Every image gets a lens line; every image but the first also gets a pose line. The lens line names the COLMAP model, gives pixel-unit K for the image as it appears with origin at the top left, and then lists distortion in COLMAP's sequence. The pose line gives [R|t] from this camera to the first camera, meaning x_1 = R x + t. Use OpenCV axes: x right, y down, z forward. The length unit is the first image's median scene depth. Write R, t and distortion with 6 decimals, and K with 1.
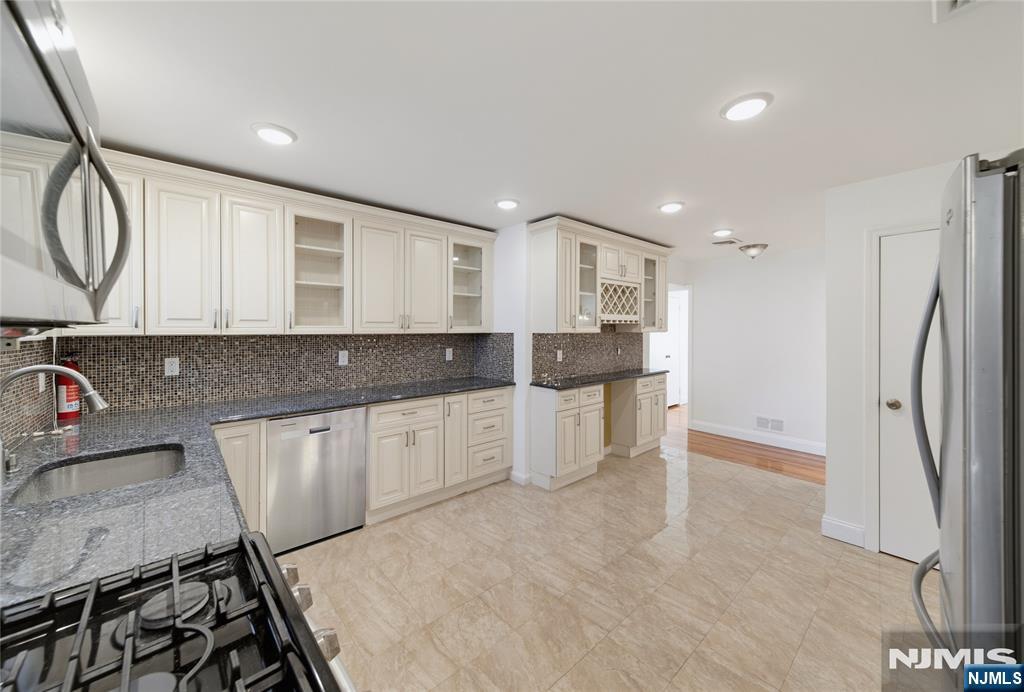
lens RADIAL K [[384.4, 0, 504.2], [0, 384.4, 330.7], [0, 0, 1]] dist [0.000040, -0.000013]
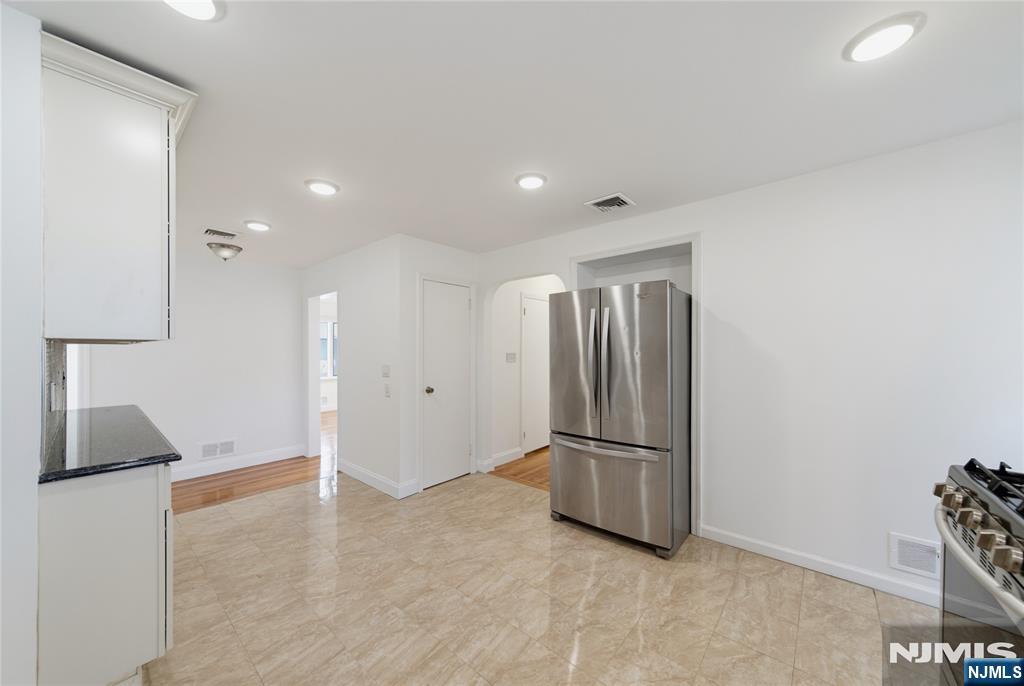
lens RADIAL K [[360.4, 0, 517.7], [0, 360.4, 345.5], [0, 0, 1]] dist [0.007090, -0.000259]
pose [[-0.148152, 0.007279, 0.988938, -0.330792], [0.009153, 0.999940, -0.005989, 0.019217], [-0.988922, 0.008165, -0.148210, 0.597594]]
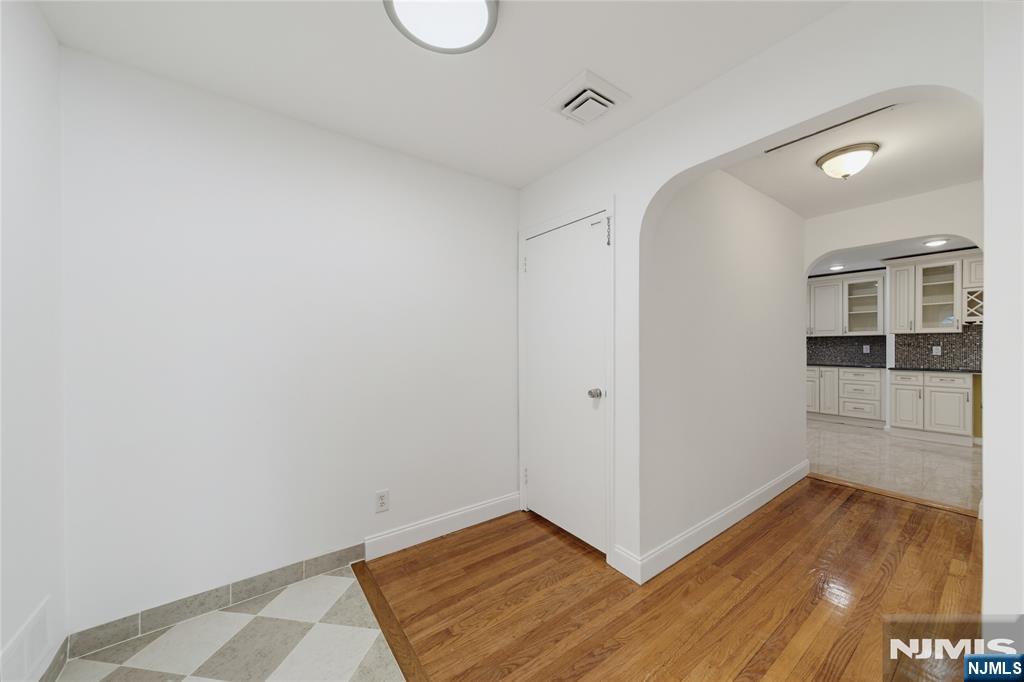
lens RADIAL K [[360.4, 0, 510.9], [0, 360.4, 347.2], [0, 0, 1]] dist [0.007090, -0.000259]
pose [[-0.091058, 0.004360, -0.995836, 1.624947], [-0.005764, 0.999971, 0.004905, 0.058610], [0.995829, 0.006186, -0.091030, -0.372602]]
